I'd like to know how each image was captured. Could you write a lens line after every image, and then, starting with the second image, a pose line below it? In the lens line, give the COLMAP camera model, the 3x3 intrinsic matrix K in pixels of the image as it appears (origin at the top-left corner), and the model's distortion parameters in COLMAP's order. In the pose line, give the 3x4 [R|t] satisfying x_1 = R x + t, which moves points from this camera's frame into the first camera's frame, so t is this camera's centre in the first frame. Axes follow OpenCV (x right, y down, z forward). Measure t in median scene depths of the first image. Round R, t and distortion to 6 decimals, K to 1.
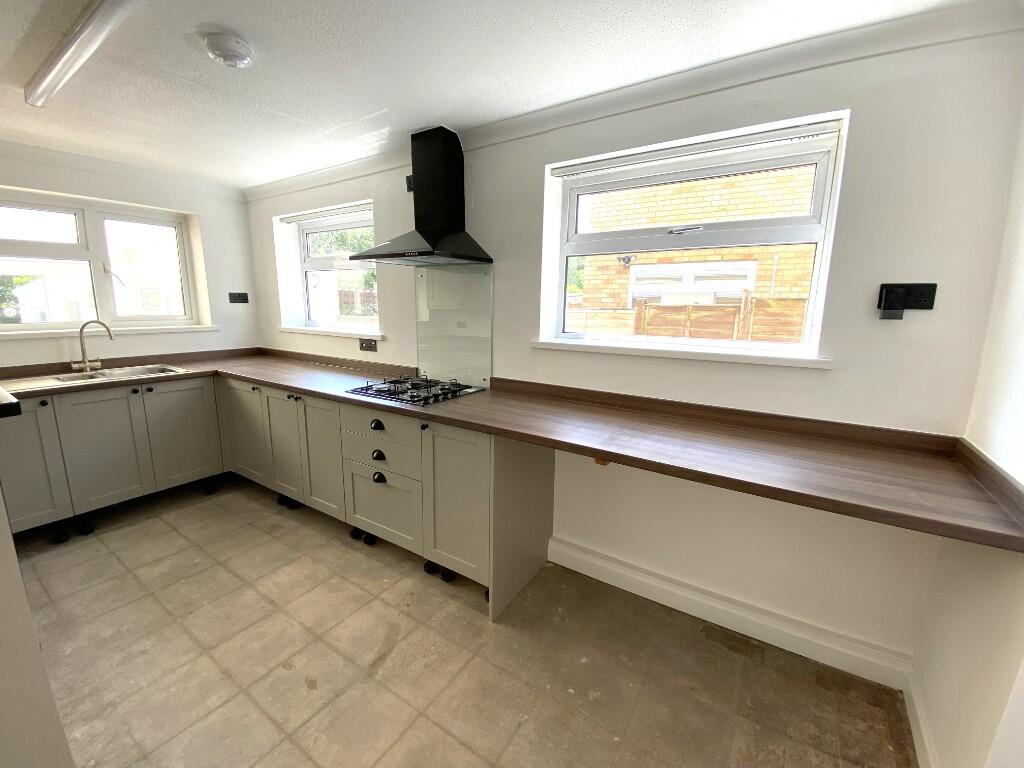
lens RADIAL K [[412.7, 0, 508.7], [0, 412.7, 381.1], [0, 0, 1]] dist [0.011646, -0.017100]
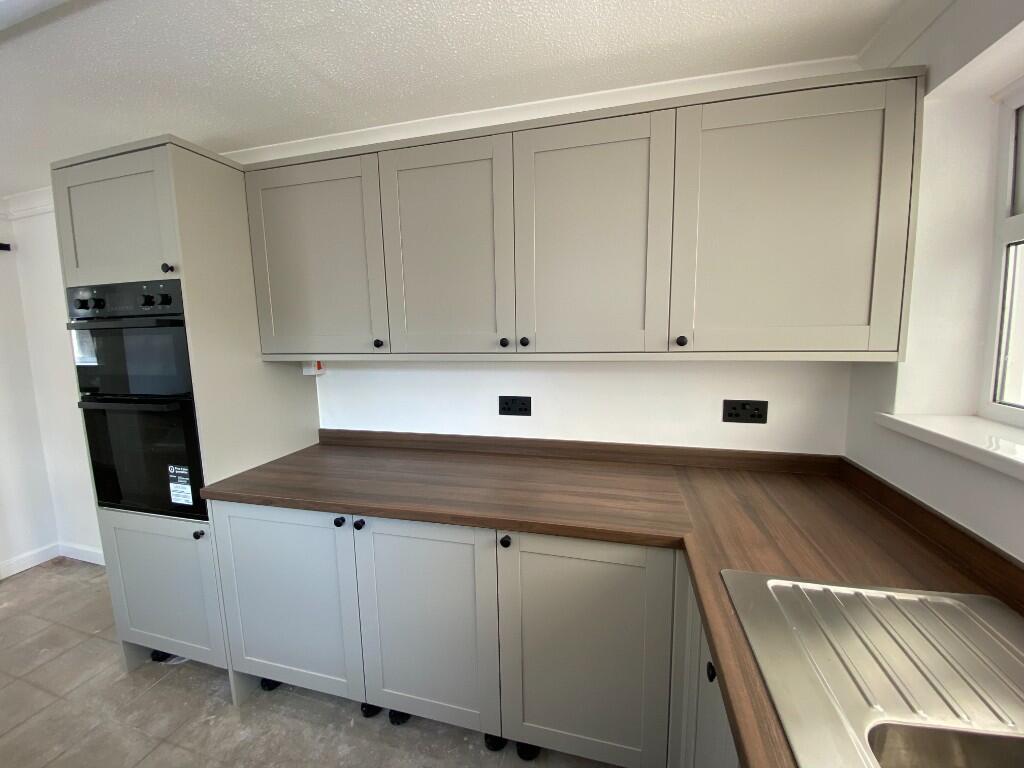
lens RADIAL K [[412.7, 0, 508.7], [0, 412.7, 381.1], [0, 0, 1]] dist [0.011646, -0.017100]
pose [[-0.952369, 0.043010, -0.301899, -0.834745], [-0.048231, 0.956299, 0.288385, -0.244107], [0.301110, 0.289210, -0.908675, 1.110658]]
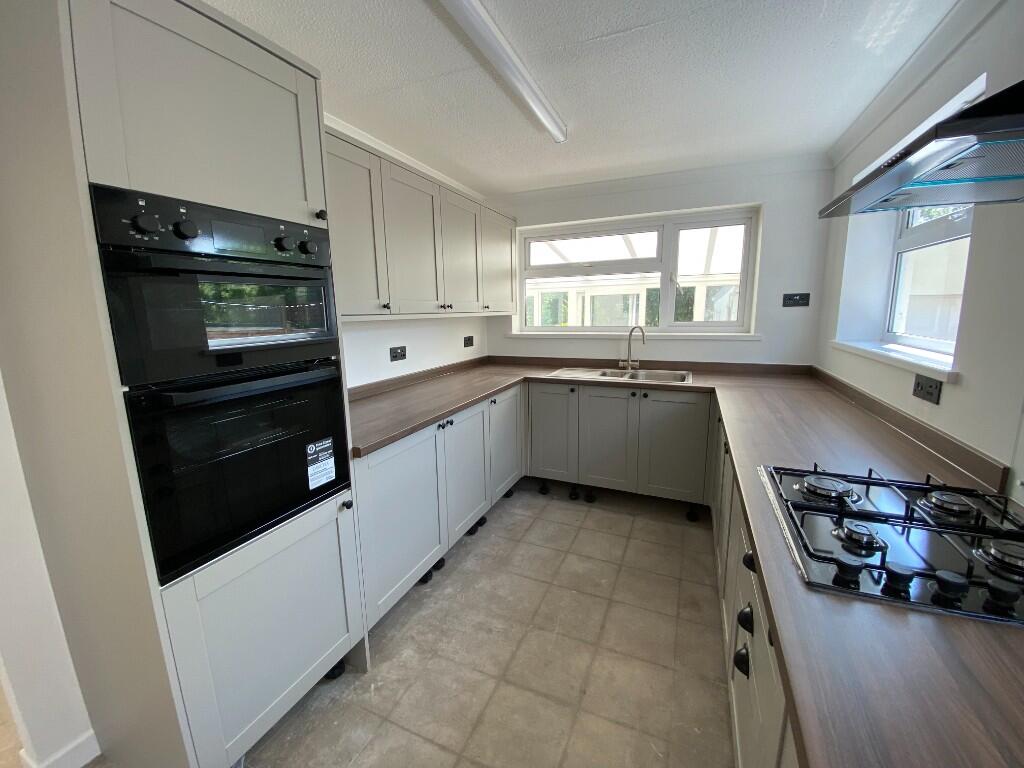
lens RADIAL K [[412.7, 0, 508.7], [0, 412.7, 381.1], [0, 0, 1]] dist [0.011646, -0.017100]
pose [[0.159237, 0.152270, -0.975427, 0.063649], [-0.159821, 0.978977, 0.126733, -0.097207], [0.974218, 0.135713, 0.180226, 0.536767]]
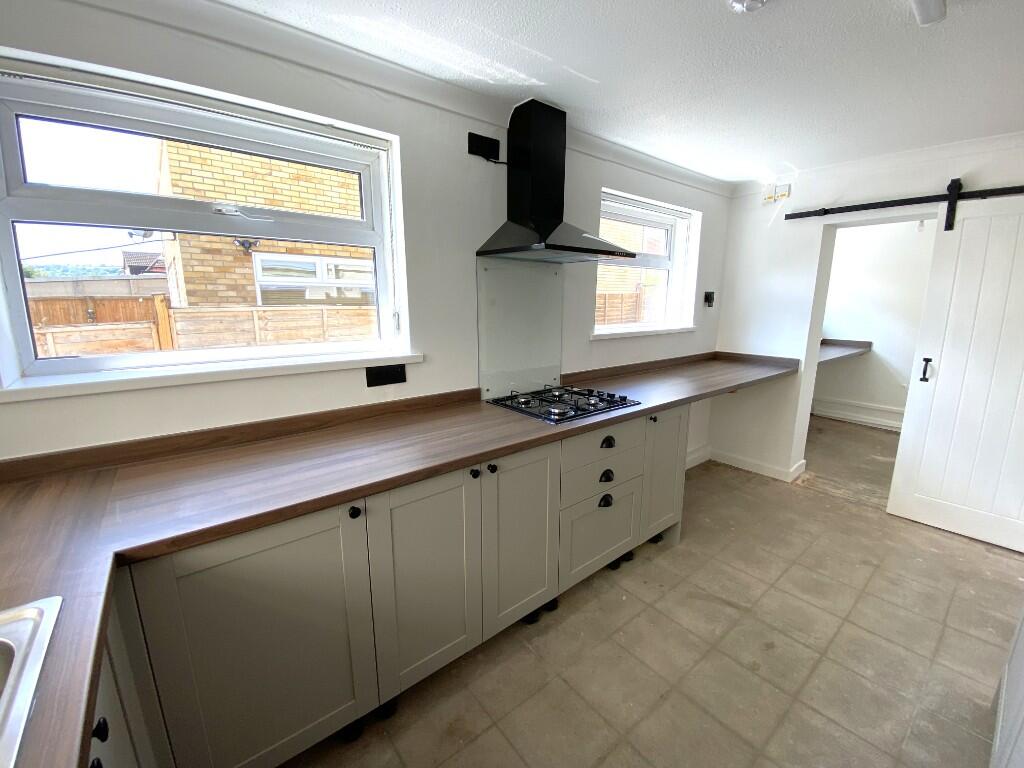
lens RADIAL K [[417.3, 0, 506.4], [0, 417.3, 381.1], [0, 0, 1]] dist [0.017676, -0.017393]
pose [[0.319235, -0.190788, 0.928272, -1.069423], [0.174138, 0.974656, 0.140434, -0.166931], [-0.931539, 0.116816, 0.344368, 0.781351]]
